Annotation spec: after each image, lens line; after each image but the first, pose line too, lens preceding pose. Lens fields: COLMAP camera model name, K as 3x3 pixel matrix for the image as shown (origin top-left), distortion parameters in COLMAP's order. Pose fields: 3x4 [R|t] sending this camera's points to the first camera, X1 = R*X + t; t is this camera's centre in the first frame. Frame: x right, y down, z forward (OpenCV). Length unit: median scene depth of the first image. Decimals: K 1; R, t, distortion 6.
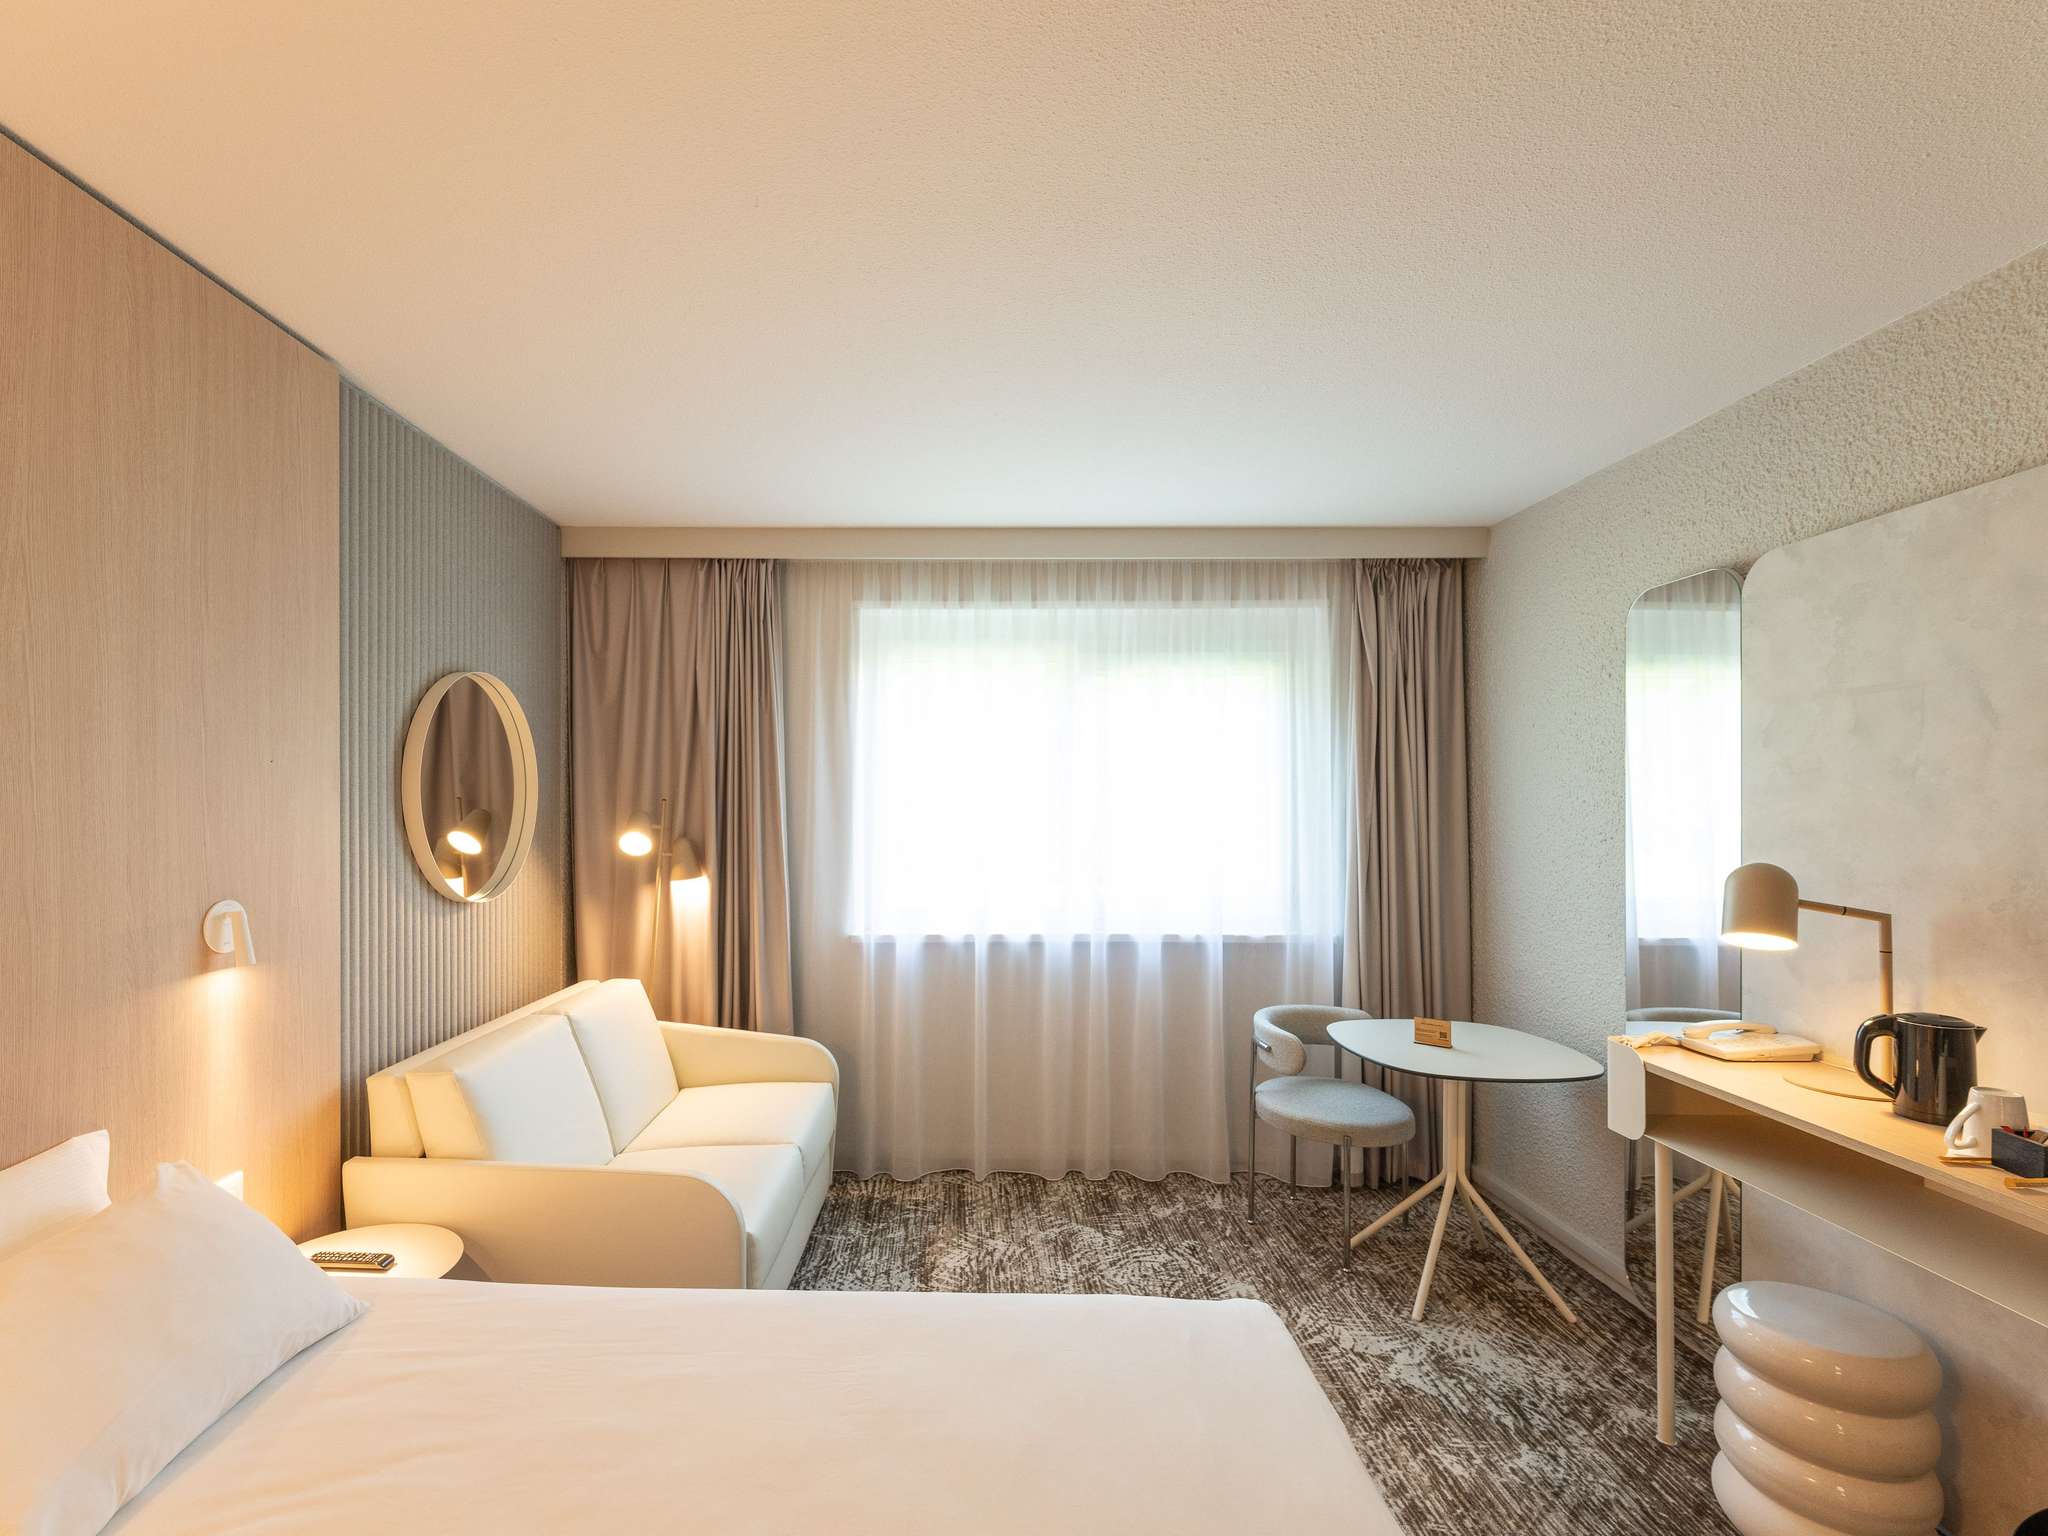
lens RADIAL K [[936.0, 0, 953.5], [0, 936.0, 813.7], [0, 0, 1]] dist [0.001666, -0.000593]
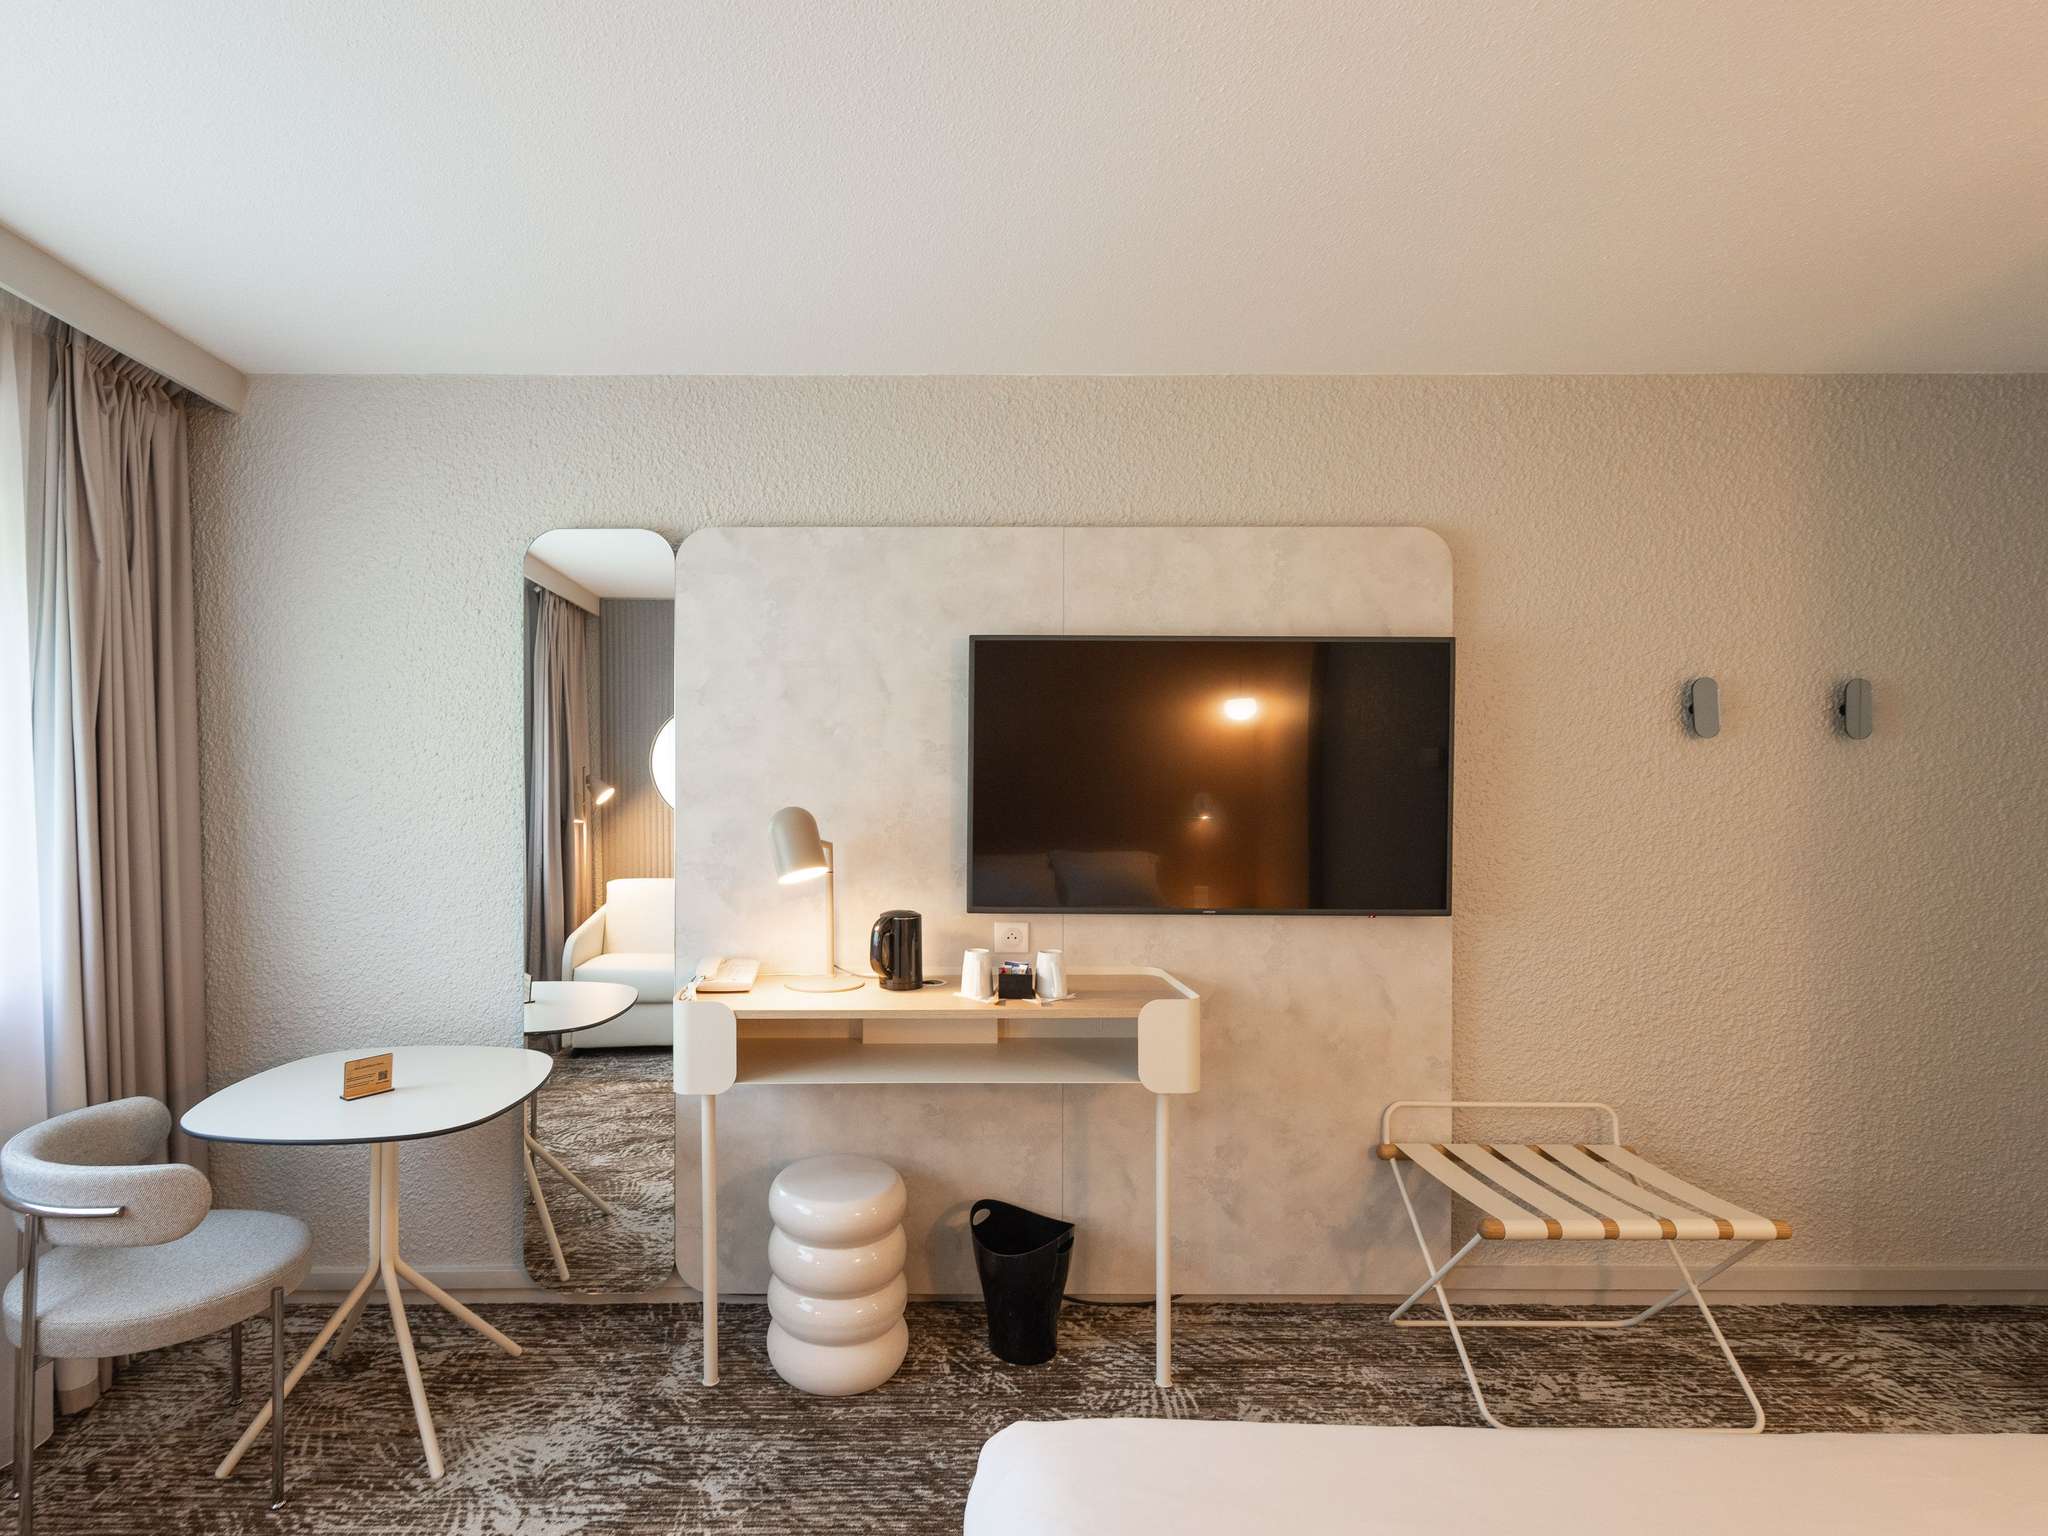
lens RADIAL K [[1018.4, 0, 896.2], [0, 1018.4, 770.3], [0, 0, 1]] dist [-0.000051, -0.000376]
pose [[0.000190, -0.002174, 0.999998, -0.216273], [0.011293, 0.999934, 0.002172, 0.003982], [-0.999936, 0.011292, 0.000214, 0.501748]]
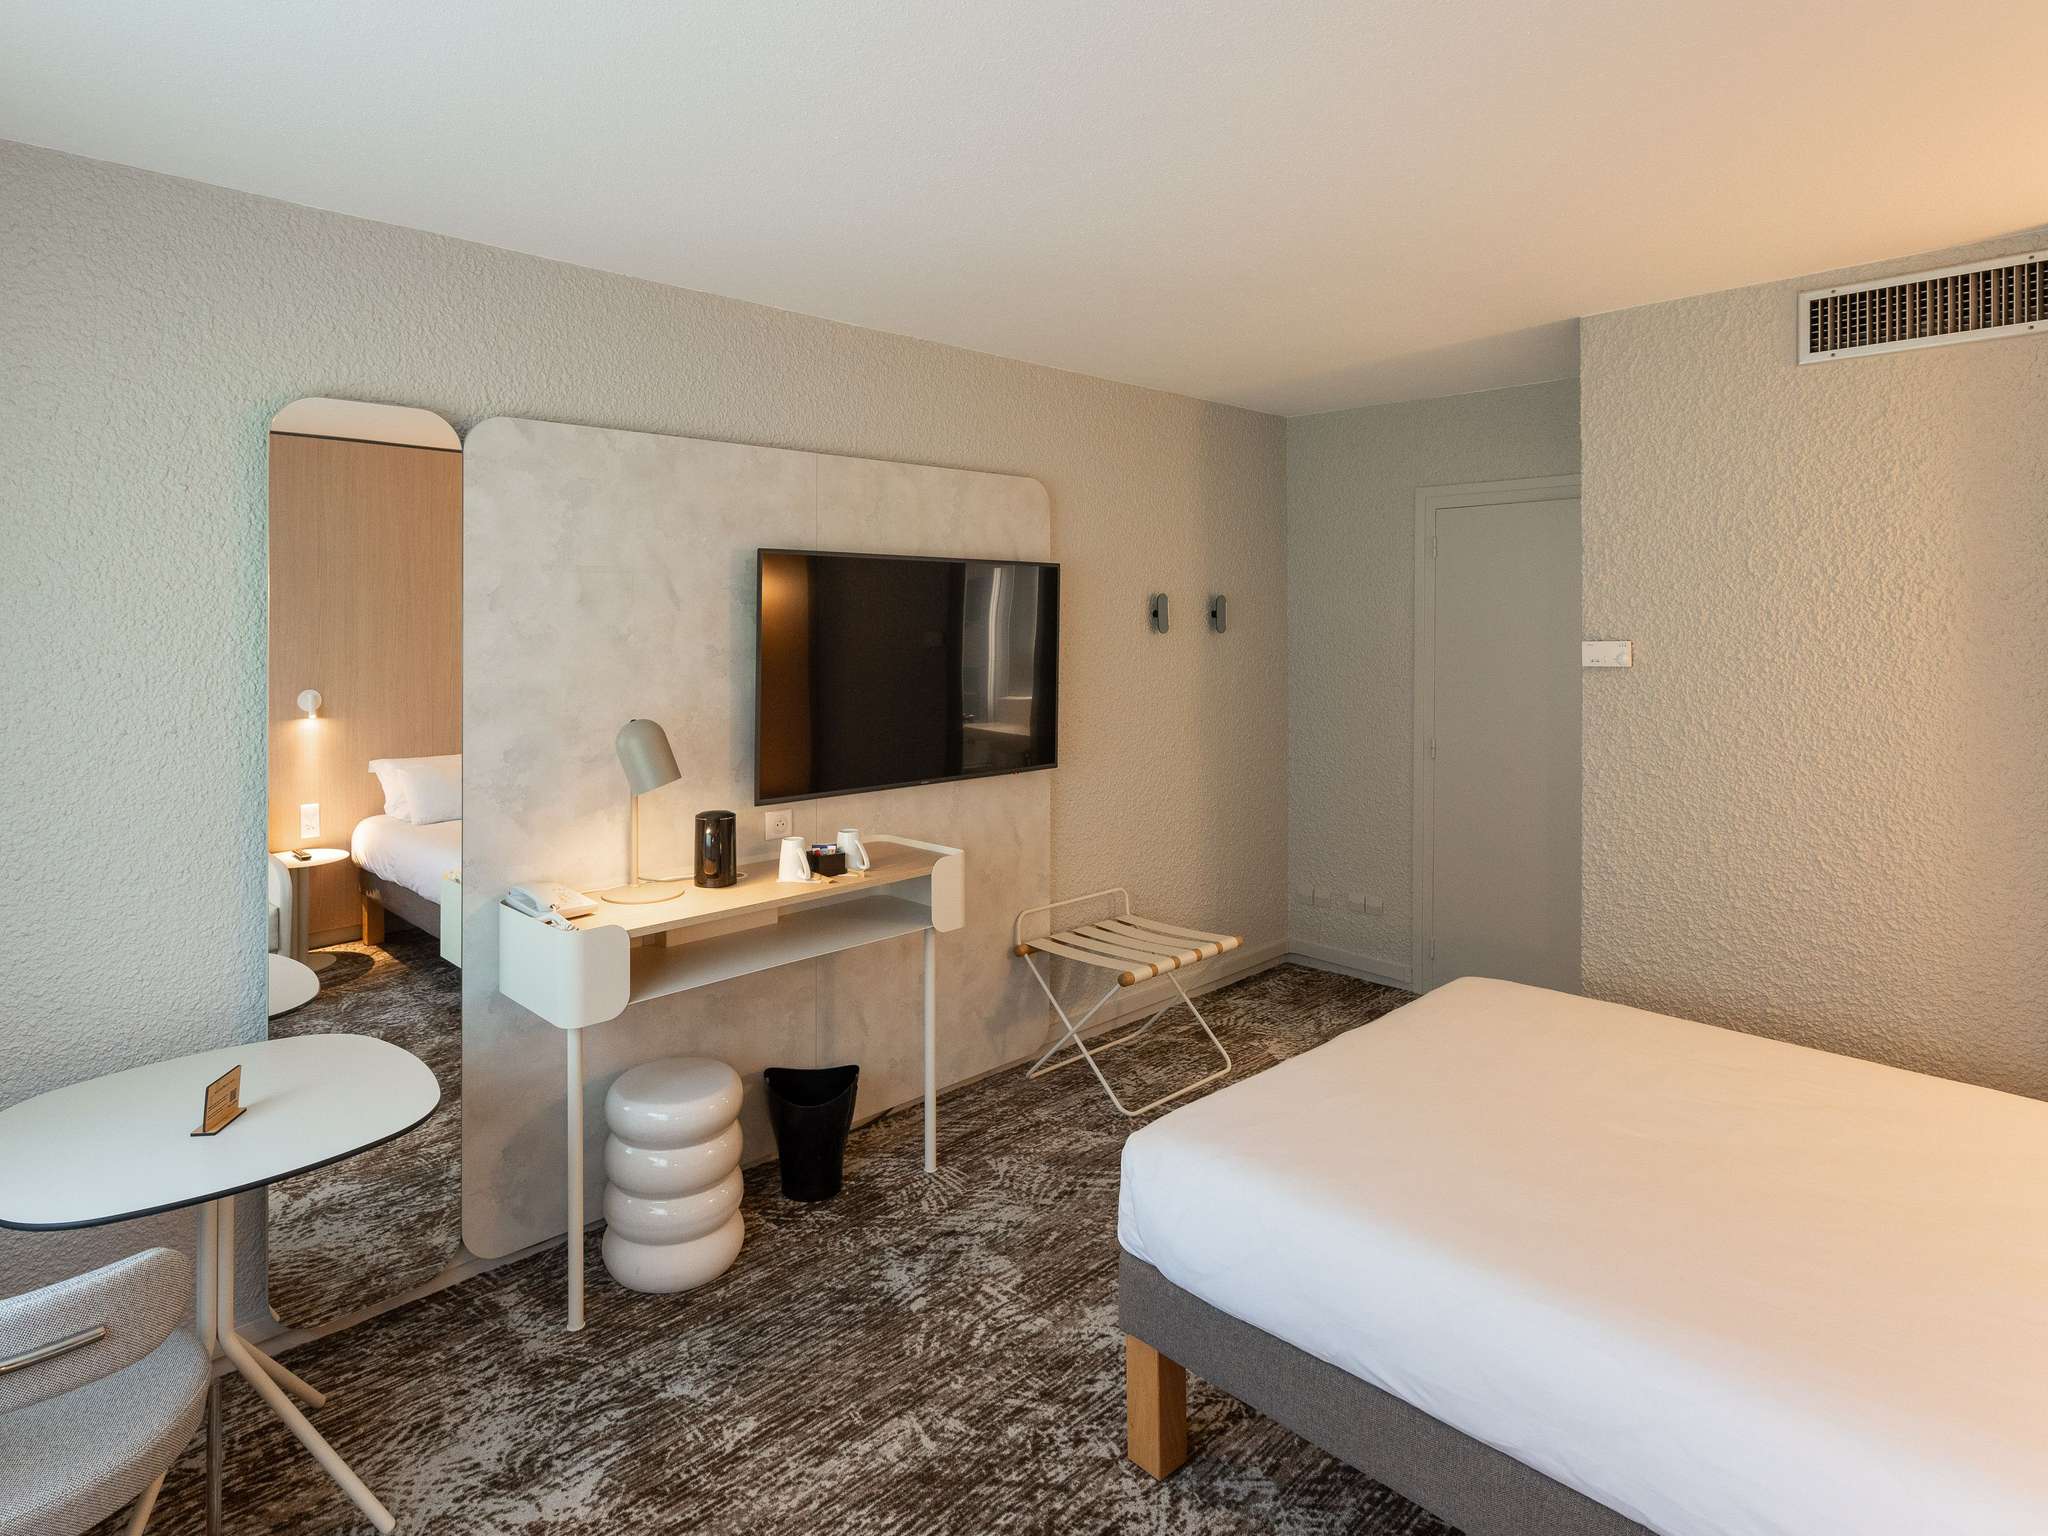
lens RADIAL K [[1133.7, 0, 960.1], [0, 1133.7, 620.7], [0, 0, 1]] dist [-0.000094, -0.000554]
pose [[-0.681090, -0.002246, 0.732197, -0.233629], [0.009927, 0.999875, 0.012301, -0.045911], [-0.732133, 0.015646, -0.680982, 0.948512]]
